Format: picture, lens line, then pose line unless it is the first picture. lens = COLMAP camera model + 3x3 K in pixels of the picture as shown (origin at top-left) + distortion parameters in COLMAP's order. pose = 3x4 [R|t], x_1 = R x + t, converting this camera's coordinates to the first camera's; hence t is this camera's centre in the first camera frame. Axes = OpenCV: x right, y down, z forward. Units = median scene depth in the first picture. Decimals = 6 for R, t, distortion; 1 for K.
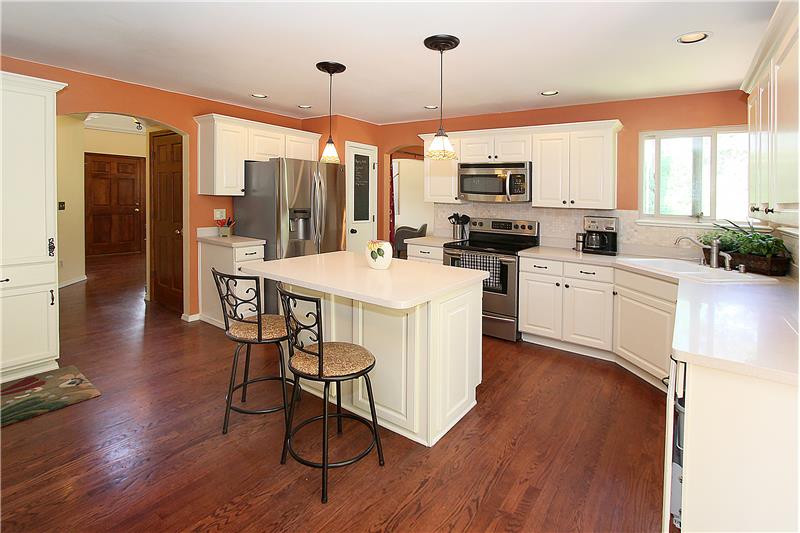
lens RADIAL K [[395.2, 0, 400.0], [0, 395.2, 266.5], [0, 0, 1]] dist [0.000021, 0.000124]
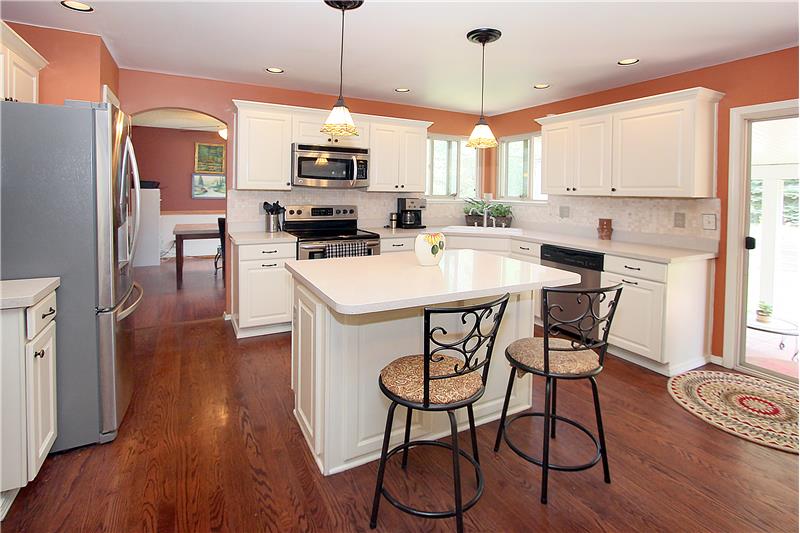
lens RADIAL K [[389.8, 0, 400.3], [0, 389.8, 251.4], [0, 0, 1]] dist [-0.001350, 0.000257]
pose [[0.437341, -0.157266, 0.885438, -0.559402], [0.153717, 0.983173, 0.098701, -0.079718], [-0.886061, 0.092941, 0.454157, 0.444699]]
